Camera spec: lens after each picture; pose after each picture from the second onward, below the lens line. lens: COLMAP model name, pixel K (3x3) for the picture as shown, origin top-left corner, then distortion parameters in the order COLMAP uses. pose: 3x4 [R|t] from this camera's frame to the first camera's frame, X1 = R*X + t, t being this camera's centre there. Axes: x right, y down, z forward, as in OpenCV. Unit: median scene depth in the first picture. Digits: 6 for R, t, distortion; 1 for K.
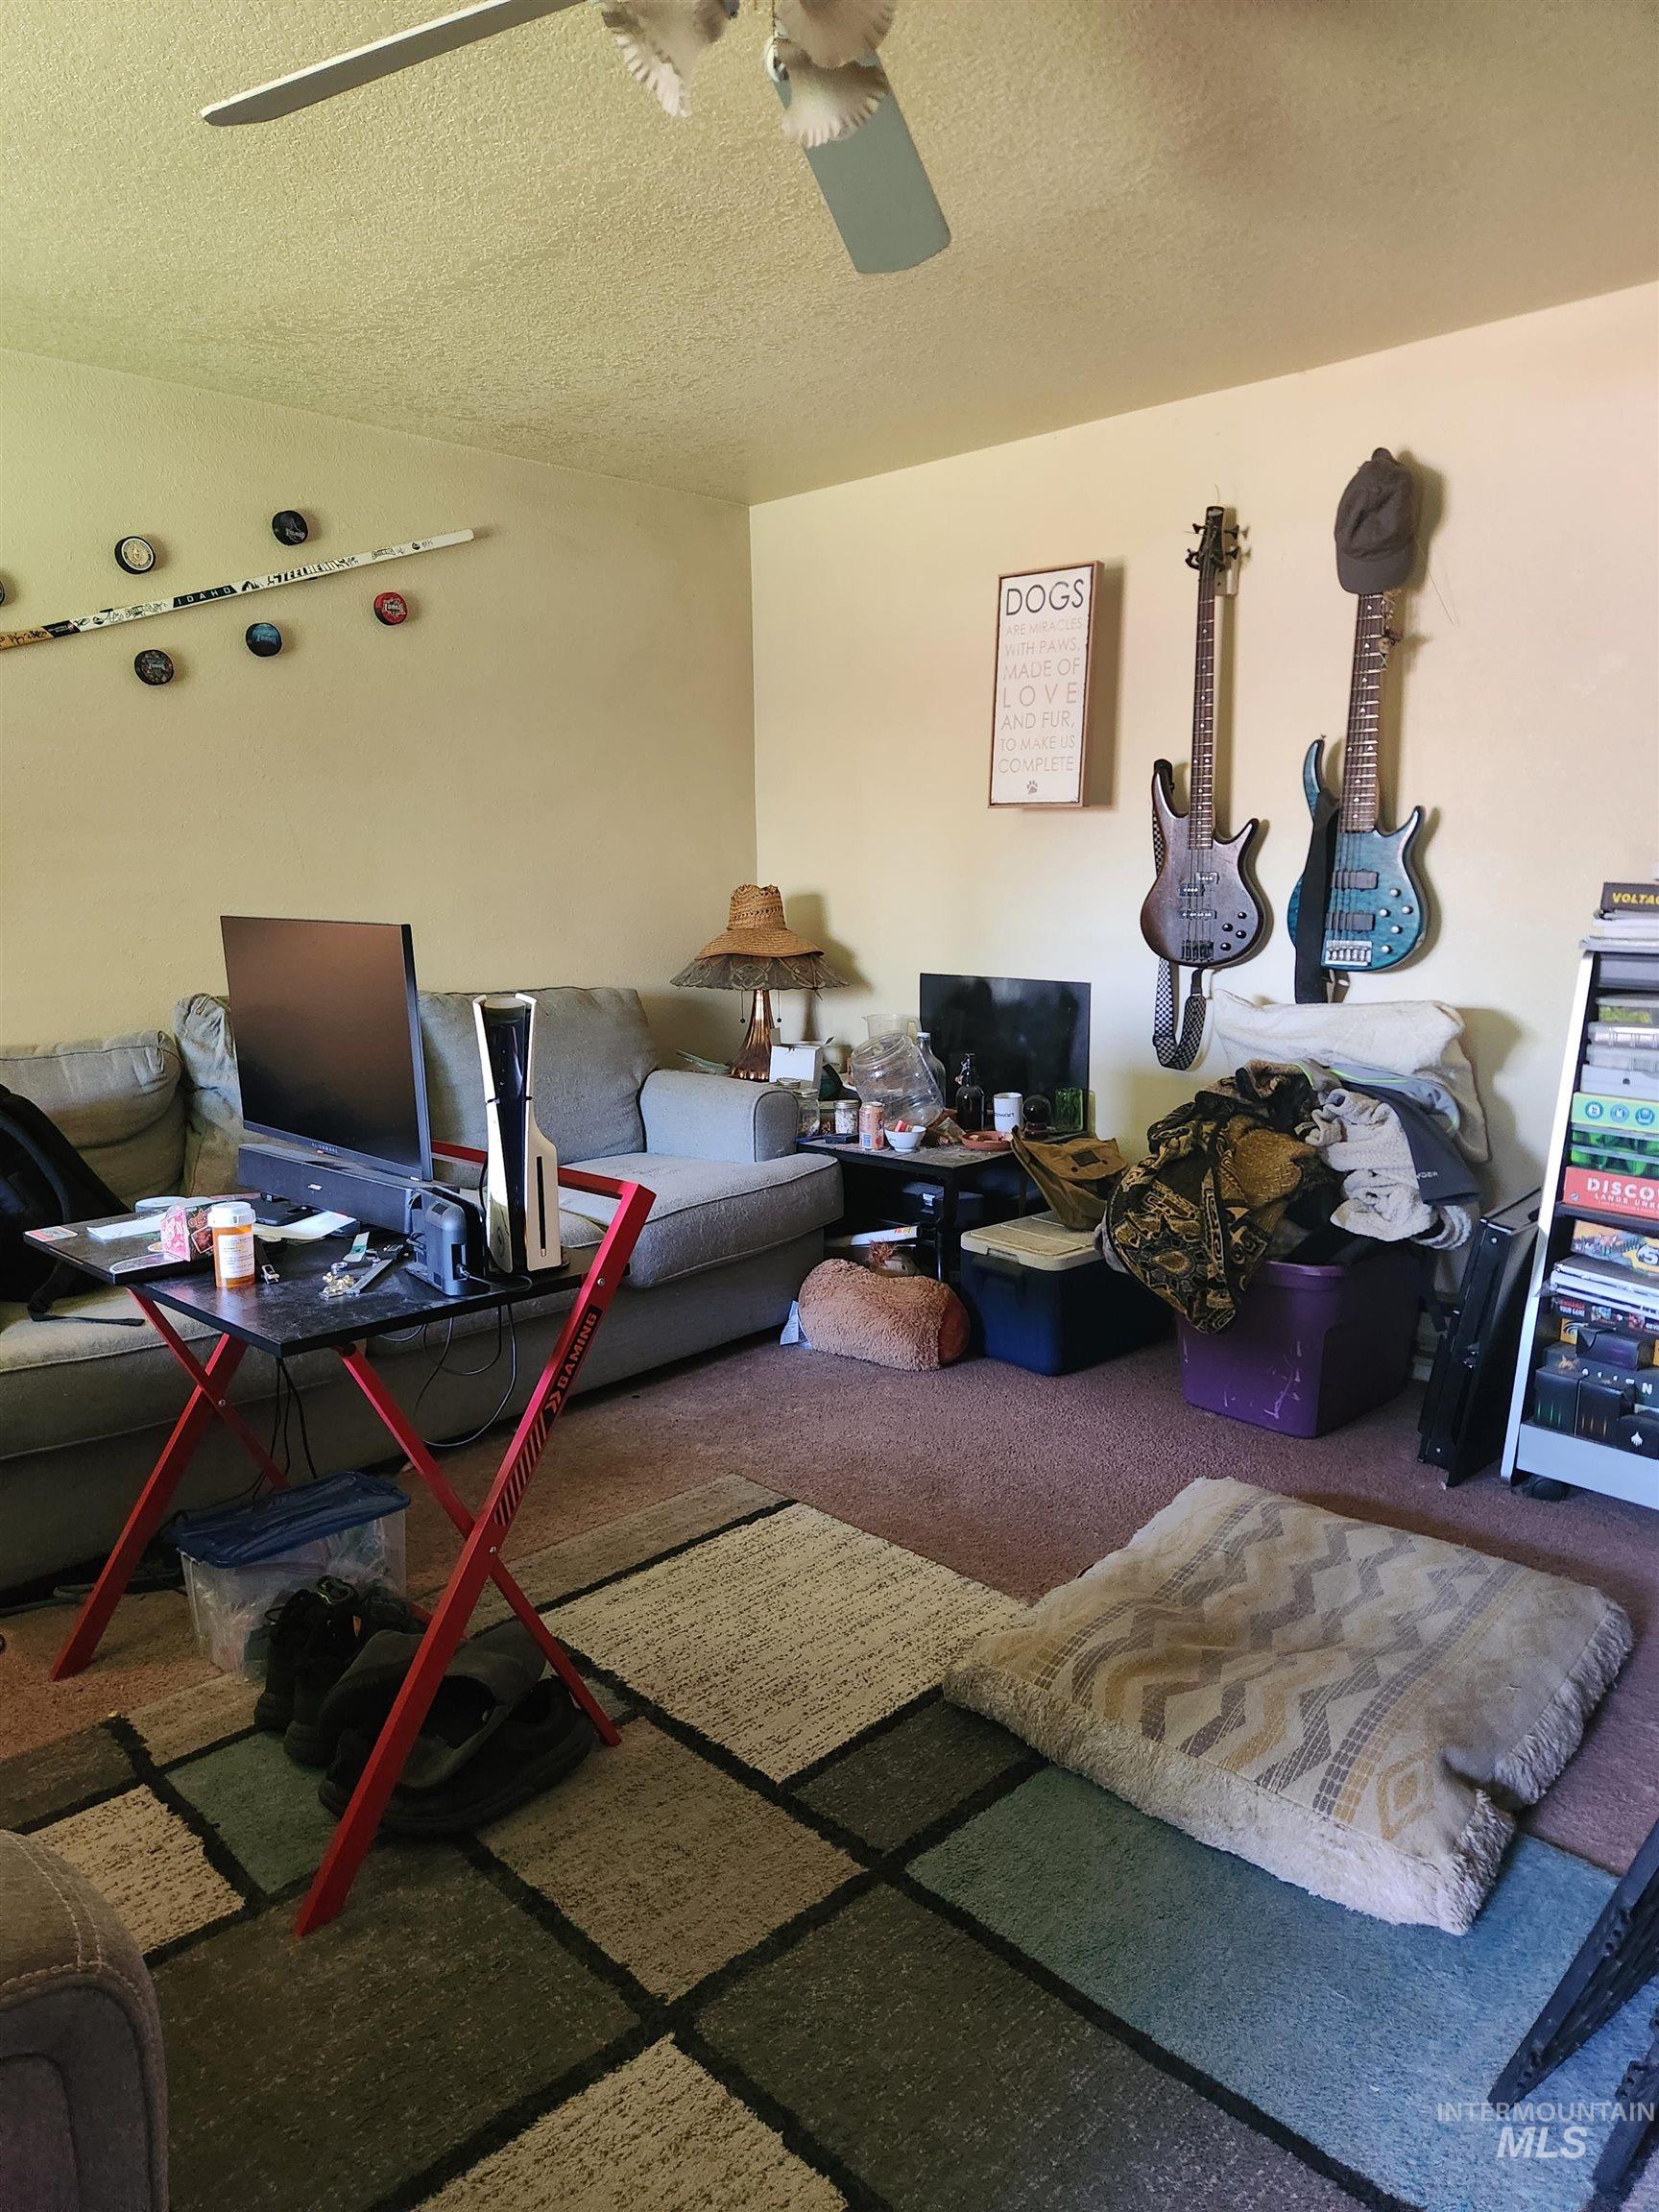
lens RADIAL K [[1494.8, 0, 833.6], [0, 1494.8, 1107.1], [0, 0, 1]] dist [0.072229, -0.059100]
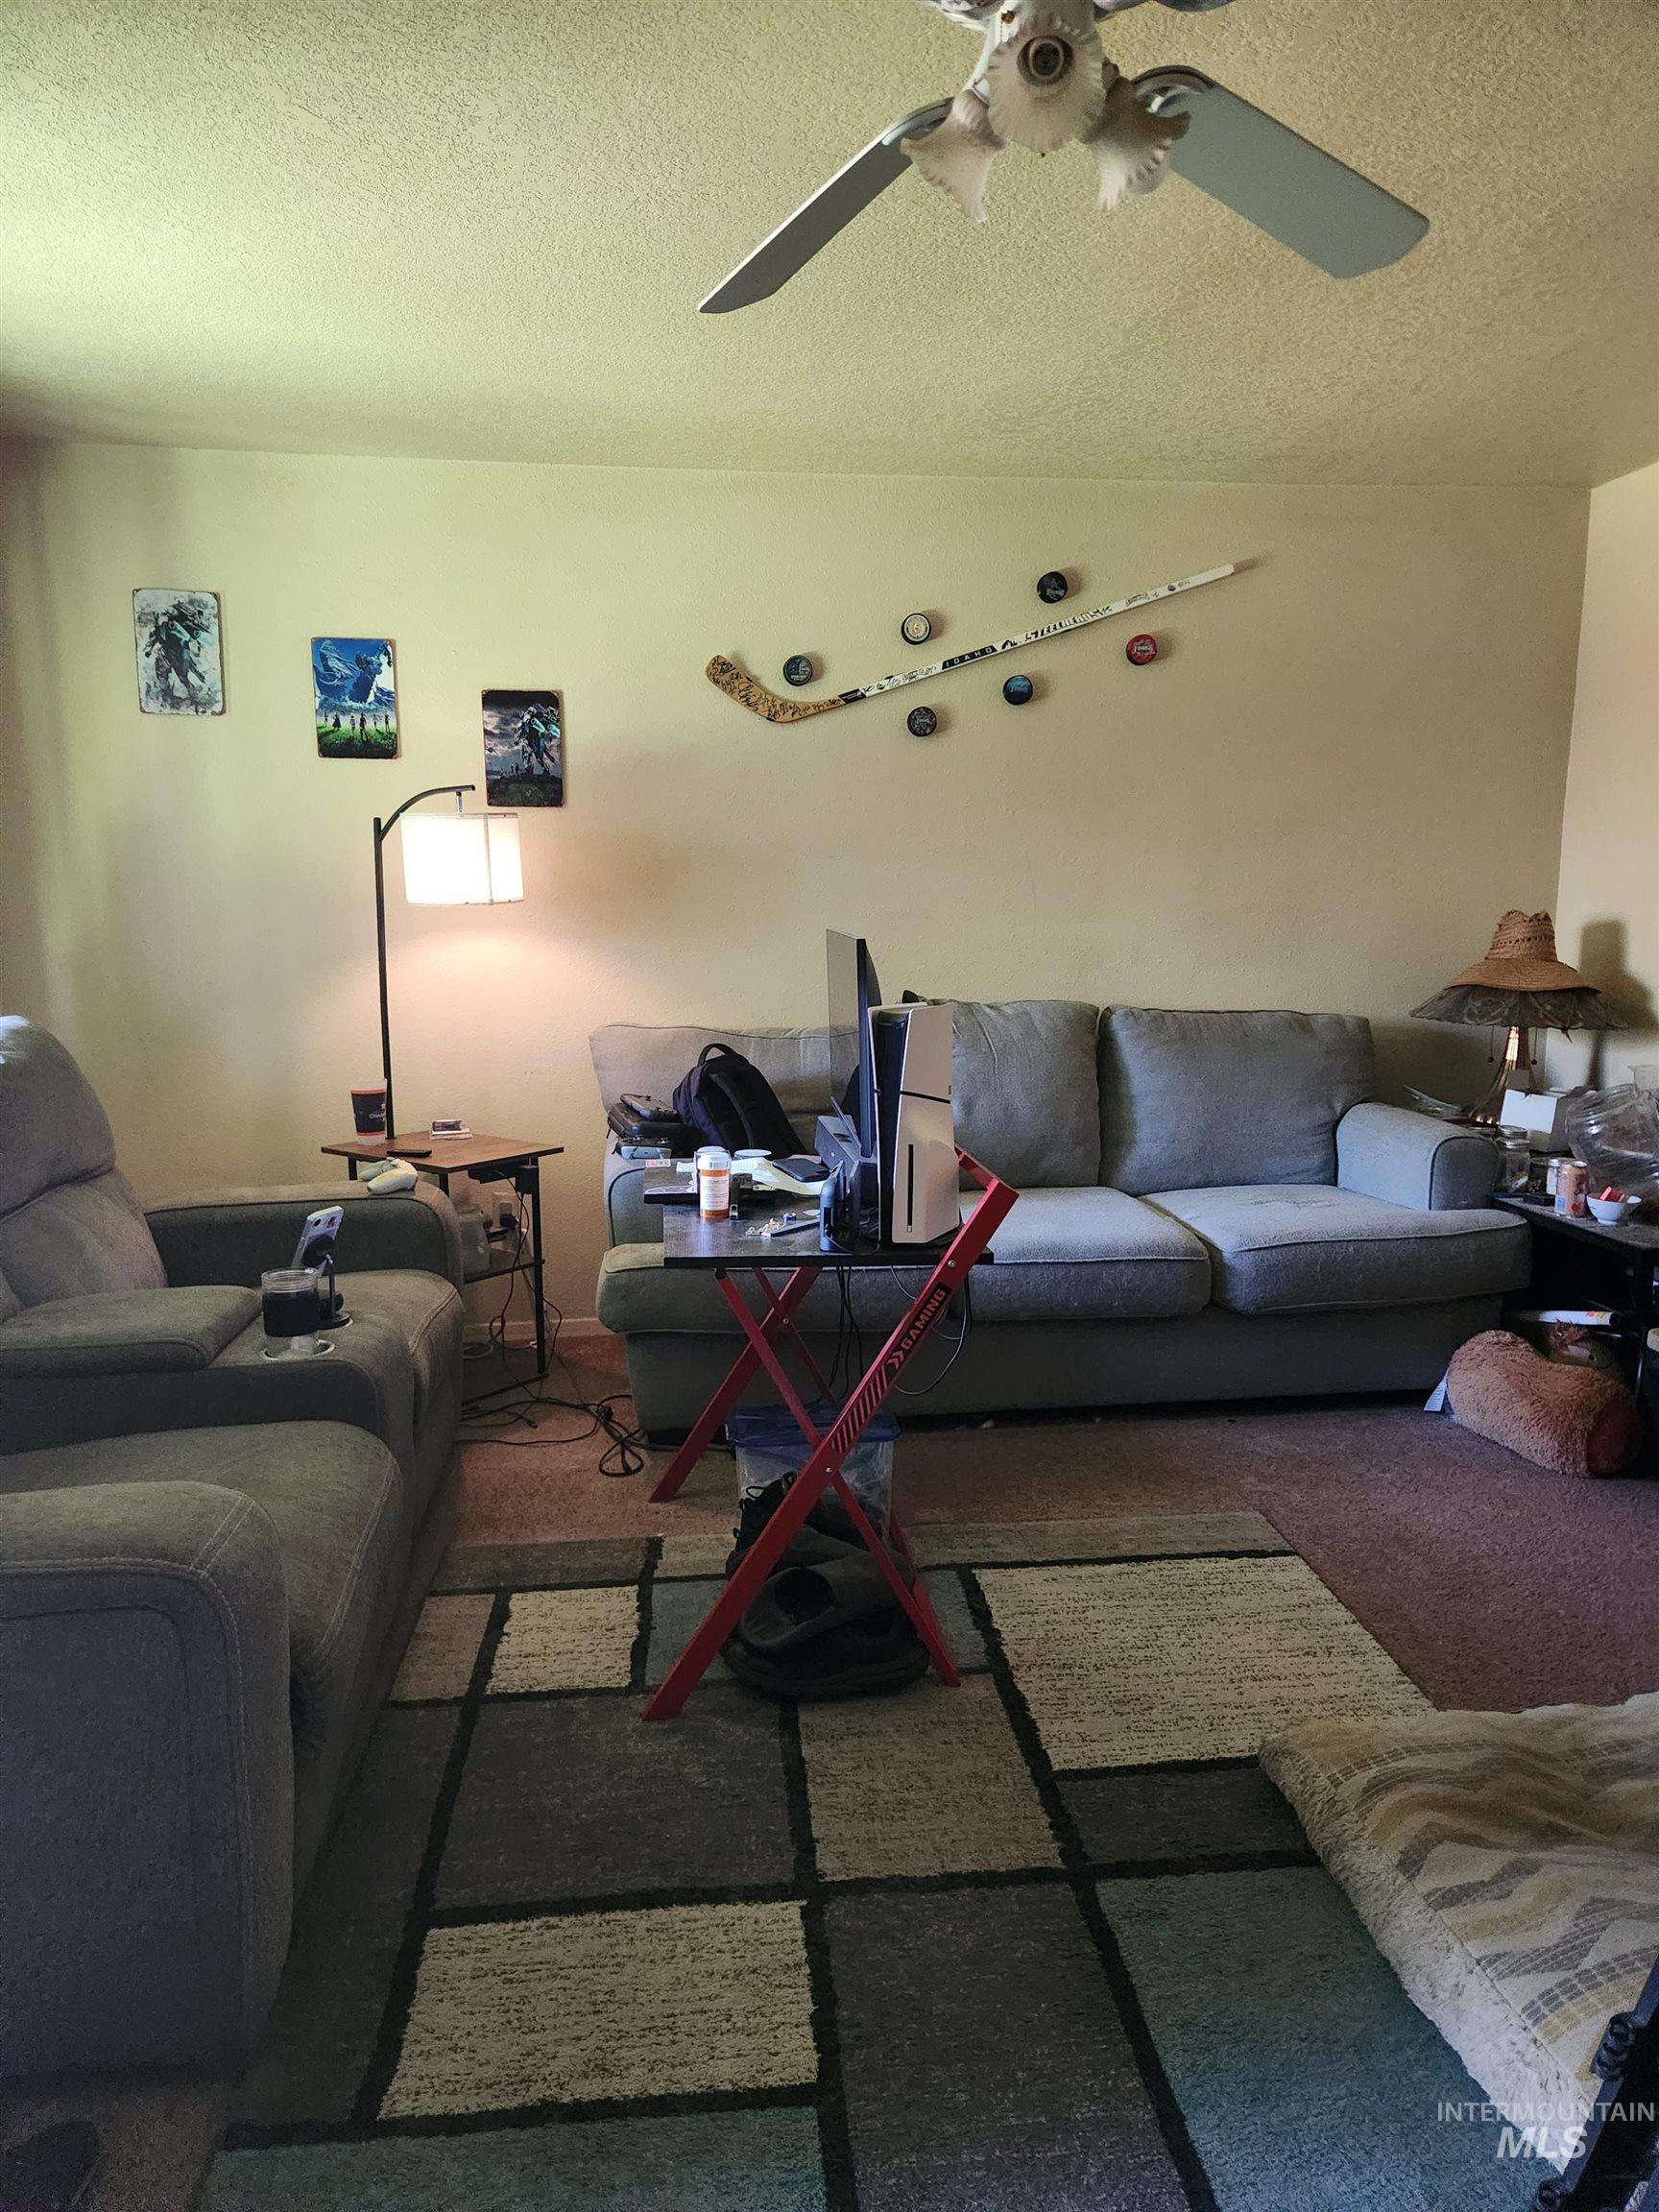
lens RADIAL K [[1494.8, 0, 822.8], [0, 1494.8, 1119.1], [0, 0, 1]] dist [0.072229, -0.059100]
pose [[0.778359, 0.107873, -0.618482, 0.398029], [-0.111836, 0.993196, 0.032482, -0.013475], [0.617778, 0.043886, 0.785127, 0.057939]]
